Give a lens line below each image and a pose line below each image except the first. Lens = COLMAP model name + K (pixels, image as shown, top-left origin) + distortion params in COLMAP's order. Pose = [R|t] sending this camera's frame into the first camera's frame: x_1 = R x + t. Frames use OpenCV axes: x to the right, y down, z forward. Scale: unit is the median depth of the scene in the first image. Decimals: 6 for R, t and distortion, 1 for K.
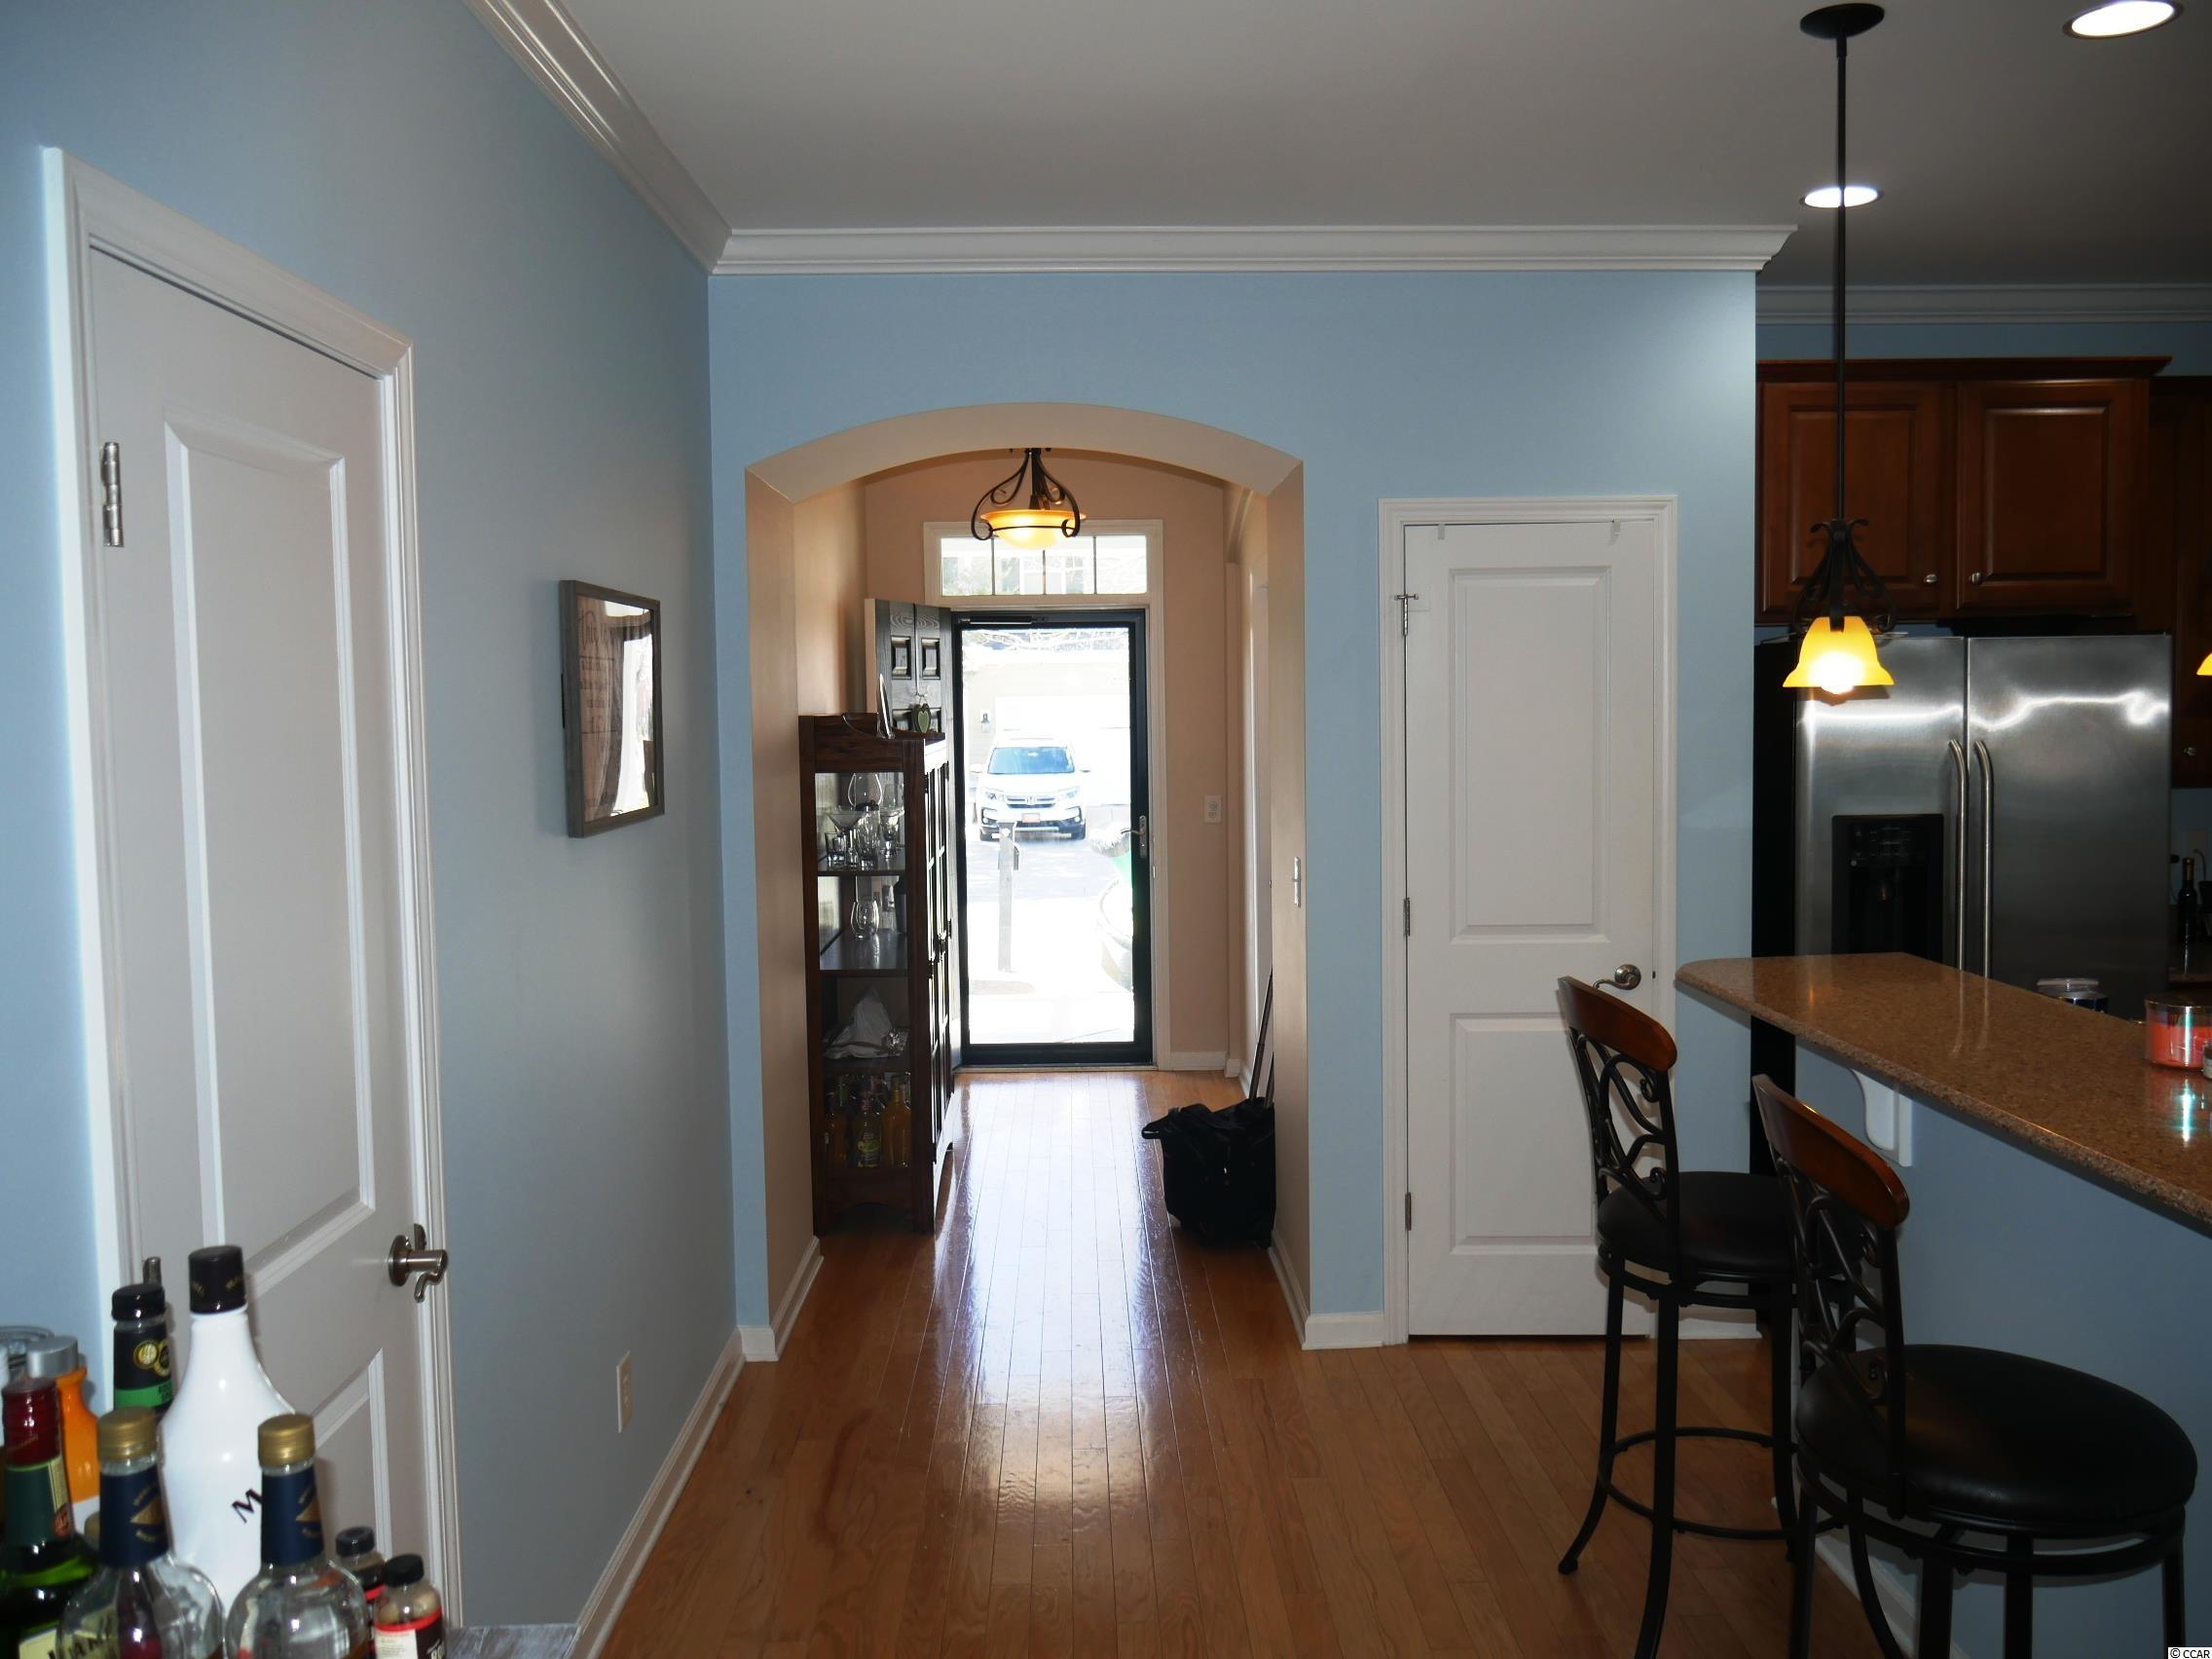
lens RADIAL K [[1839.4, 0, 1147.1], [0, 1839.4, 823.2], [0, 0, 1]] dist [-0.004158, -0.001292]
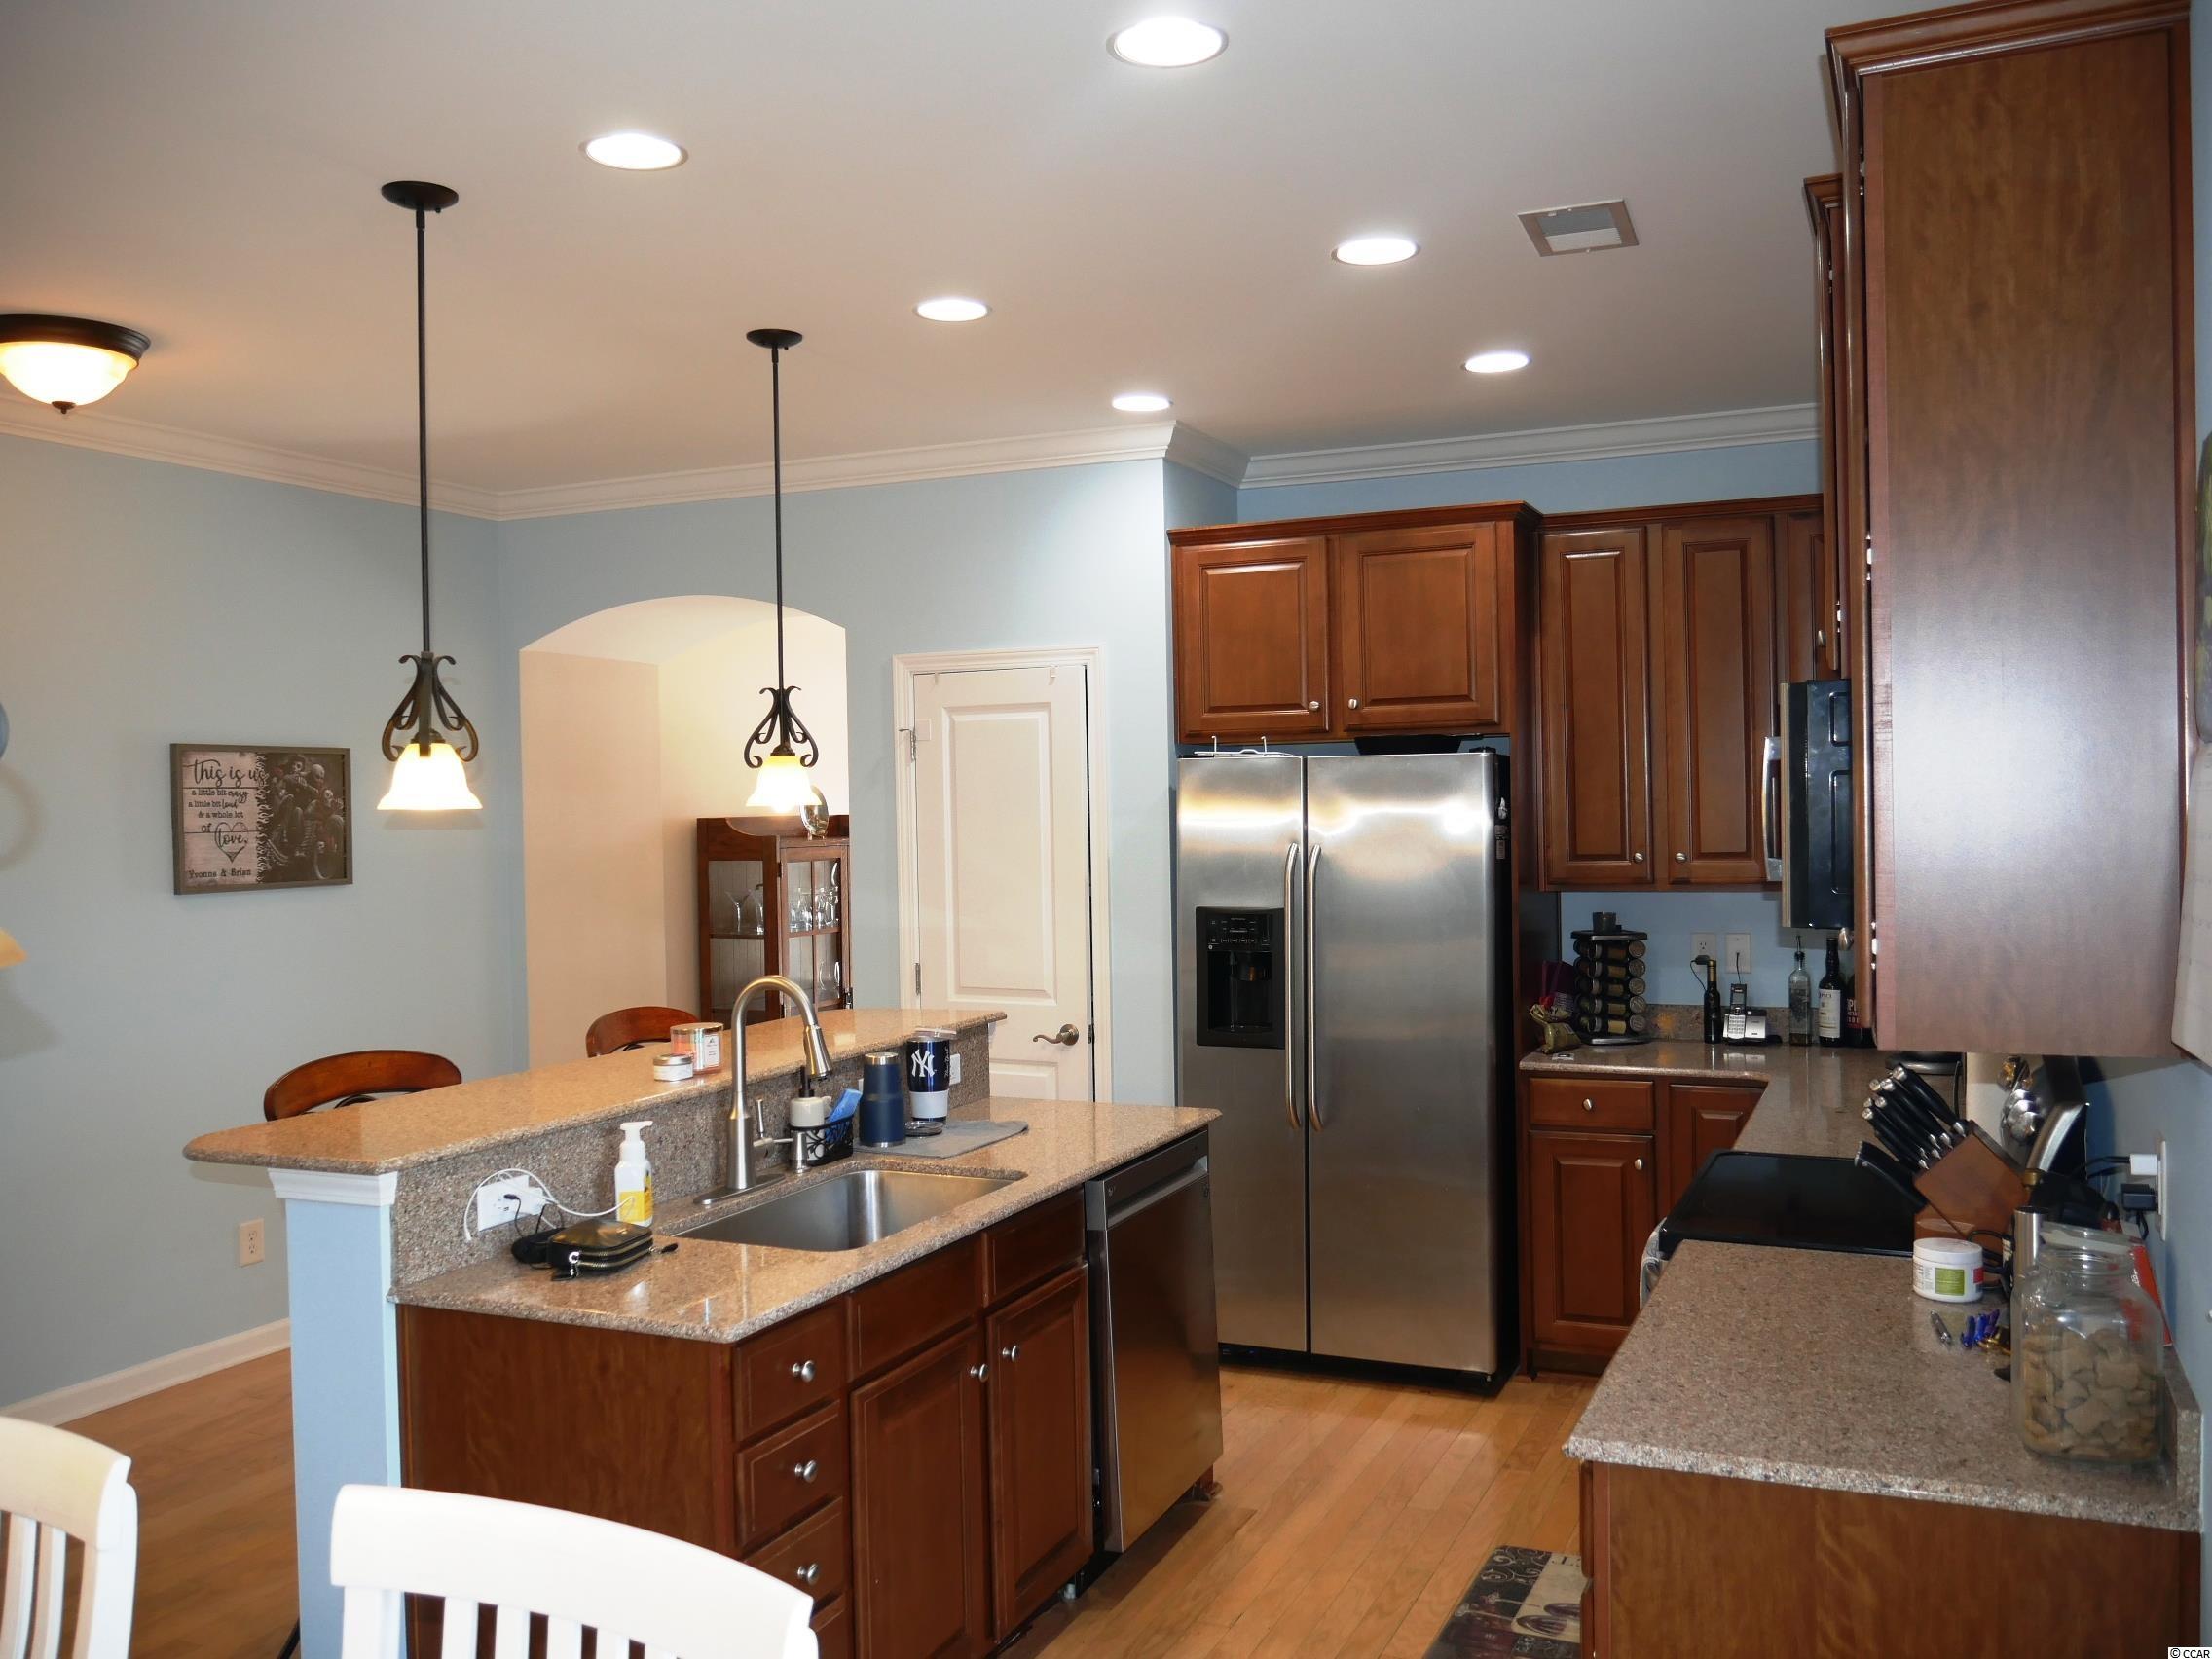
lens RADIAL K [[1801.5, 0, 1106.0], [0, 1801.5, 829.5], [0, 0, 1]] dist [0.000033, -0.000564]
pose [[0.894924, 0.005537, -0.446184, 0.834300], [-0.026048, 0.998866, -0.039849, -0.006309], [0.445457, 0.047284, 0.894054, -0.069608]]
